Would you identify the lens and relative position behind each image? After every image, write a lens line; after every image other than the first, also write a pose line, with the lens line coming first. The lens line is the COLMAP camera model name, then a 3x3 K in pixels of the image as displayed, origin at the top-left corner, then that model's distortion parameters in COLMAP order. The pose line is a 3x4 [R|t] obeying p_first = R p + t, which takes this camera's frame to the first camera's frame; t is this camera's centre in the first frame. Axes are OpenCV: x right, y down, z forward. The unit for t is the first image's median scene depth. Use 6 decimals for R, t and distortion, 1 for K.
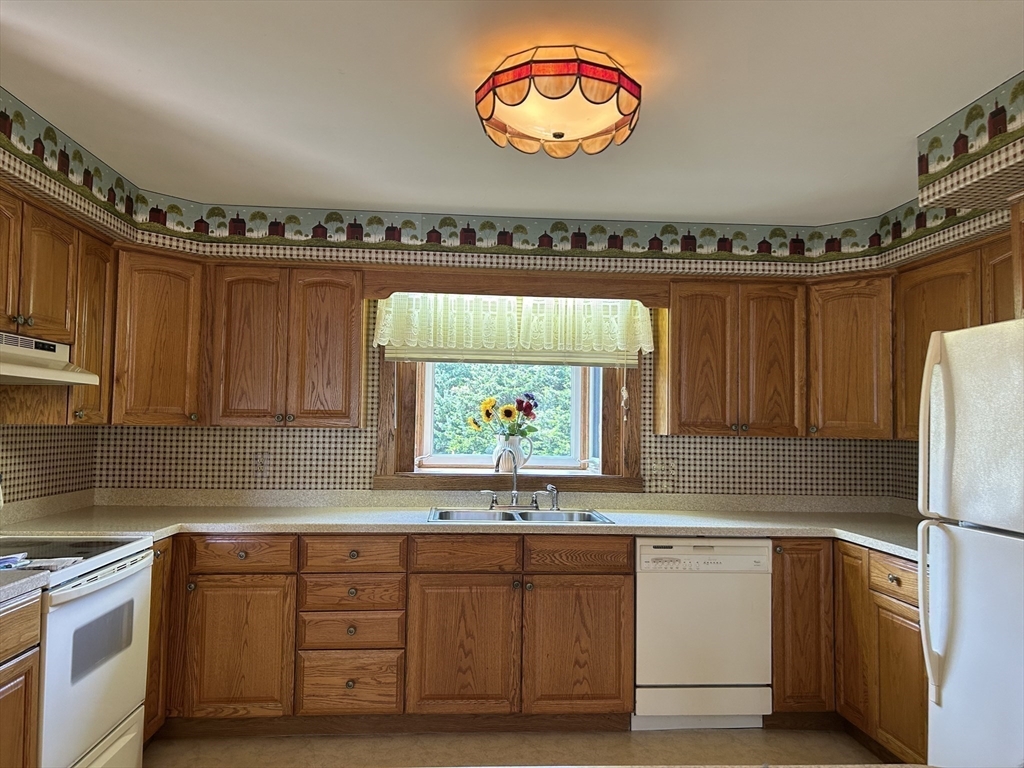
lens RADIAL K [[770.2, 0, 512.0], [0, 770.2, 384.0], [0, 0, 1]] dist [0.097451, -0.129876]
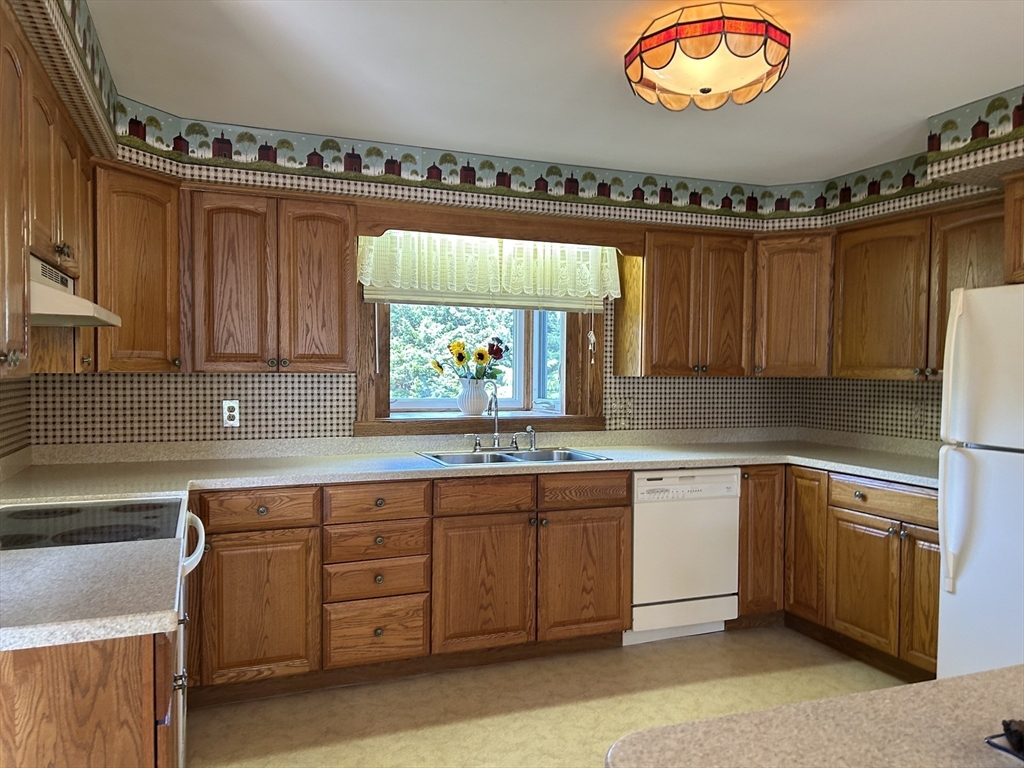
lens RADIAL K [[770.2, 0, 512.0], [0, 770.2, 384.0], [0, 0, 1]] dist [0.097451, -0.129876]
pose [[0.955715, -0.014695, 0.293926, -0.288909], [-0.008555, 0.996943, 0.077659, -0.005181], [-0.294169, -0.076735, 0.952668, 0.032620]]
